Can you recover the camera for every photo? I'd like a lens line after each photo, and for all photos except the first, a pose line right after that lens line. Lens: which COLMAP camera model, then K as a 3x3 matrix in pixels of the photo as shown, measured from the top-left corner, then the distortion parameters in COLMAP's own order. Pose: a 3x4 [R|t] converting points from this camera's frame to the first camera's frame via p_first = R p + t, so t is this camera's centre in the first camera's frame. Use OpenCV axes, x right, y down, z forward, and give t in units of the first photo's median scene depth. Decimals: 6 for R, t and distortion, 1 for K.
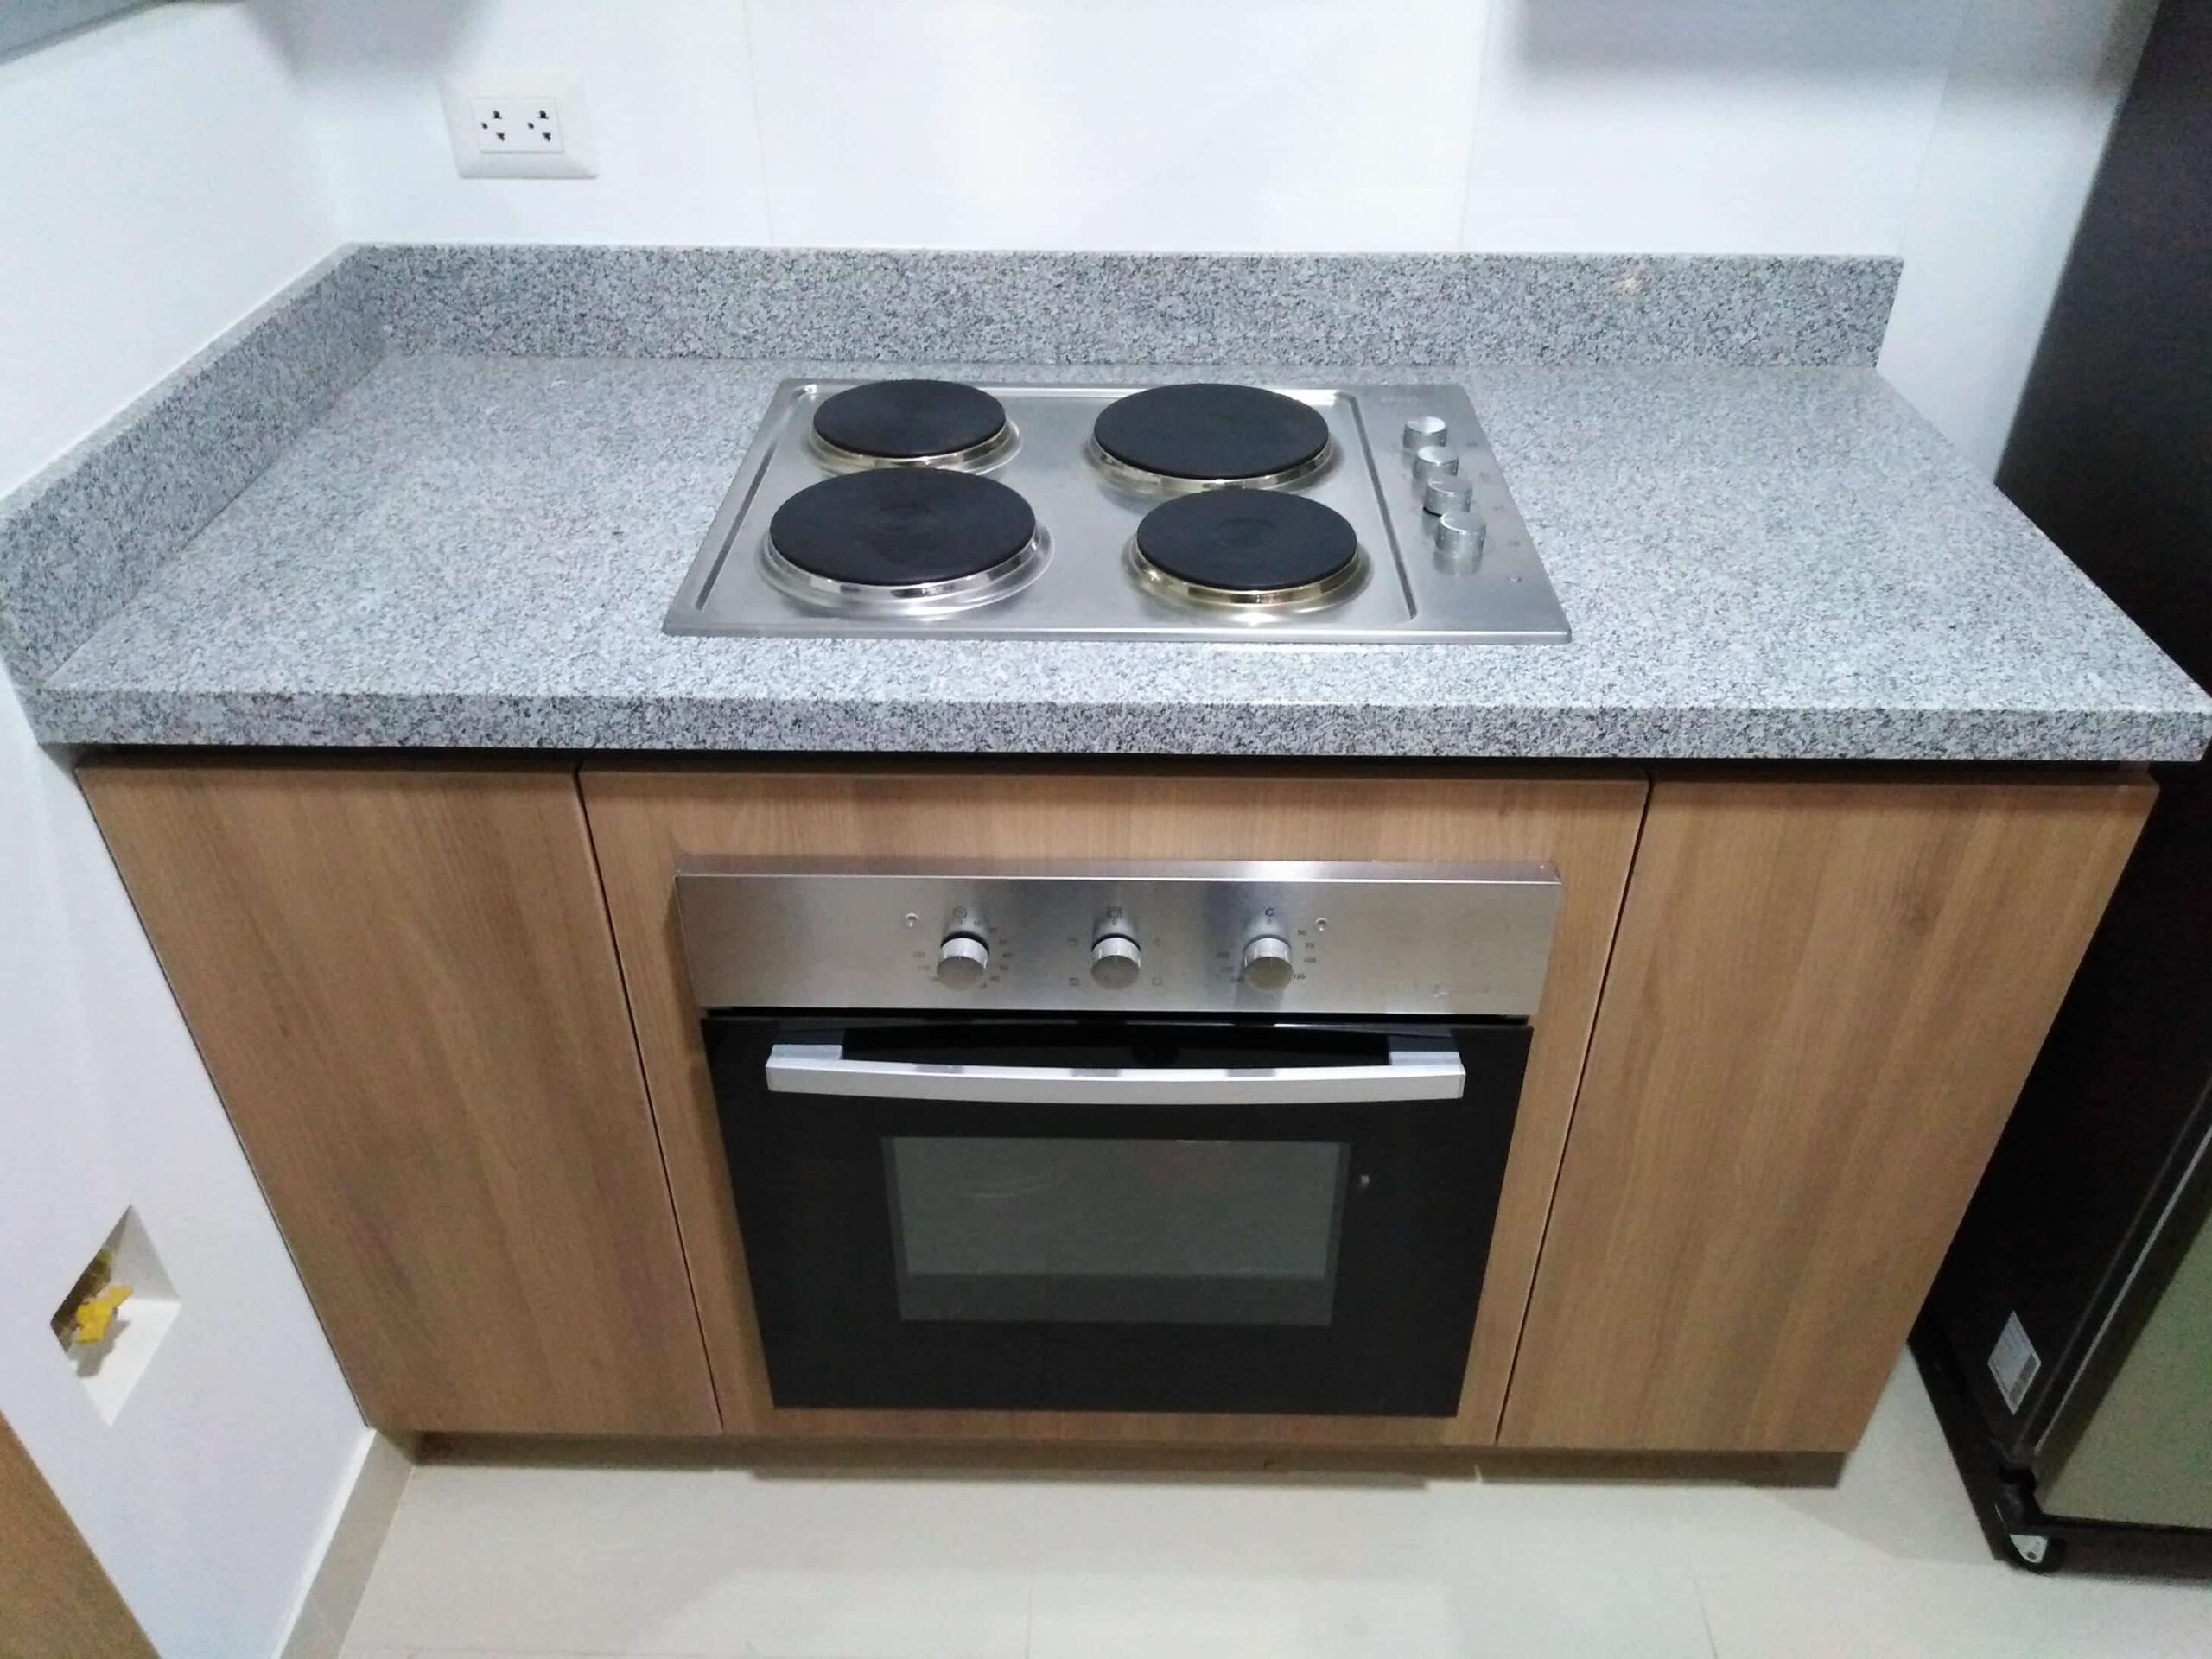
lens RADIAL K [[1616.6, 0, 1106.0], [0, 1616.6, 829.5], [0, 0, 1]] dist [0.104845, -0.174547]
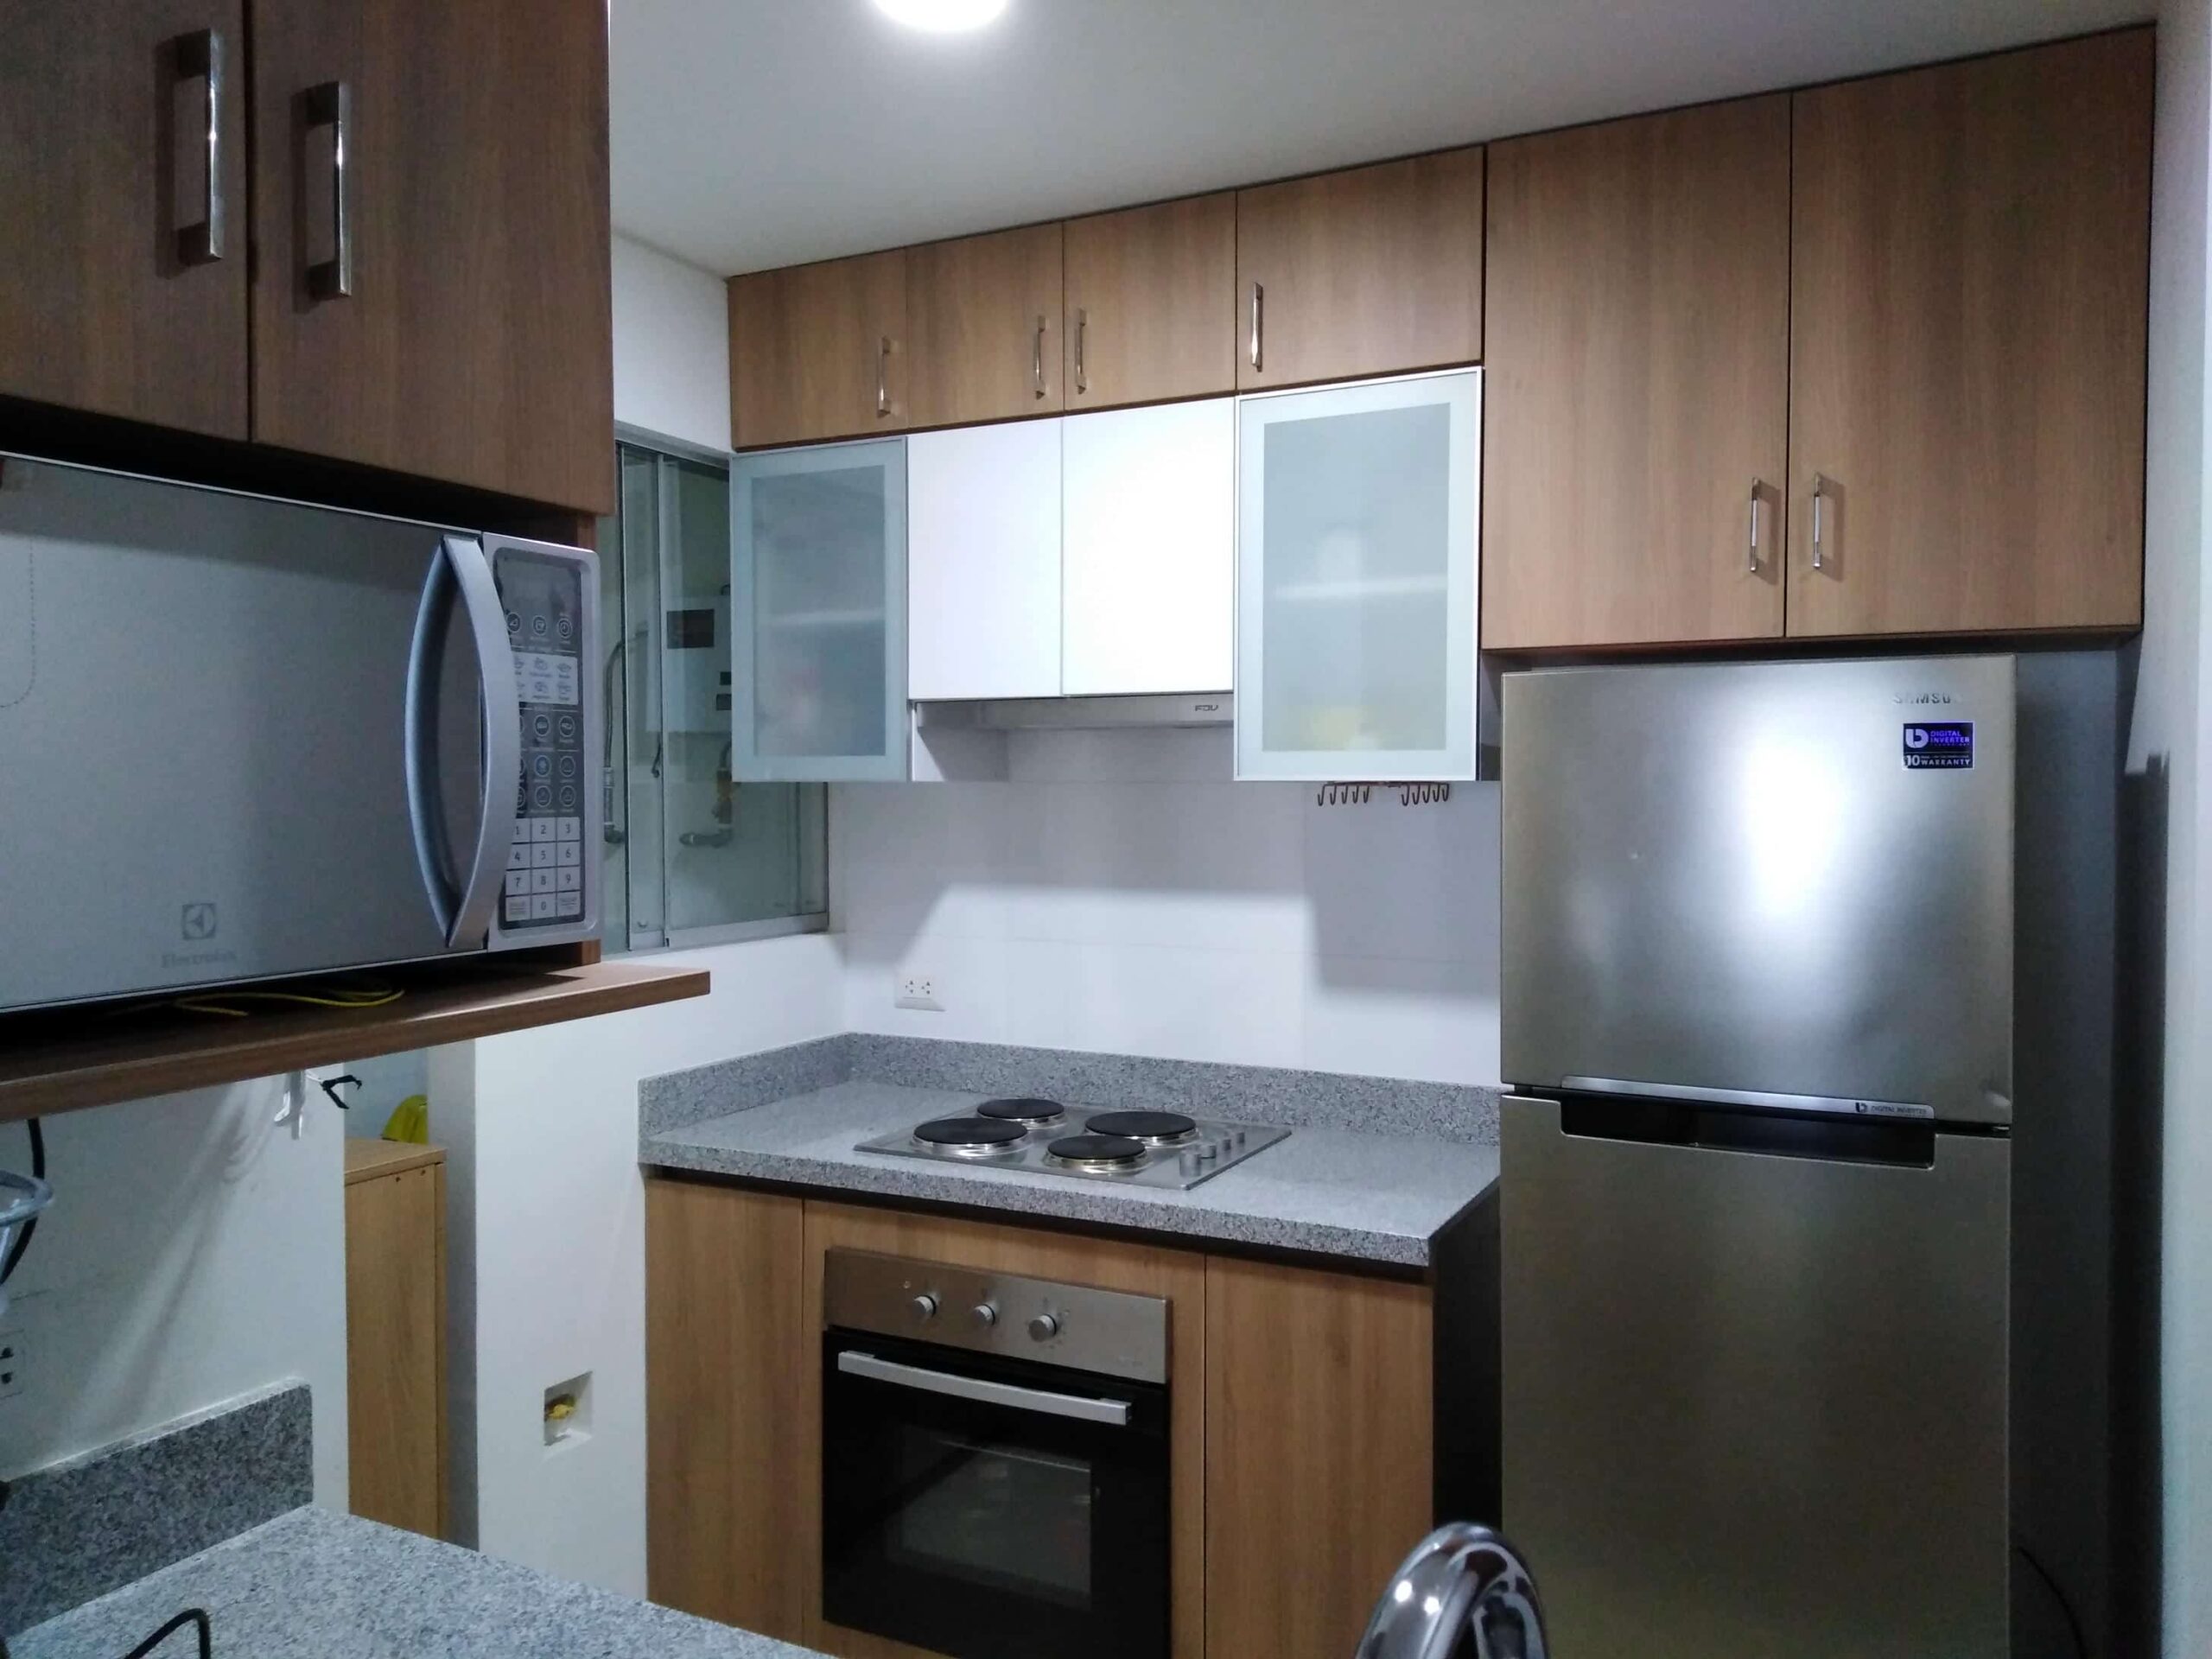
lens RADIAL K [[1616.6, 0, 1106.0], [0, 1616.6, 829.5], [0, 0, 1]] dist [0.104845, -0.174547]
pose [[0.897145, 0.007354, -0.441676, 1.069166], [-0.256596, 0.822552, -0.507511, 0.584107], [0.359569, 0.568643, 0.739835, -0.890265]]
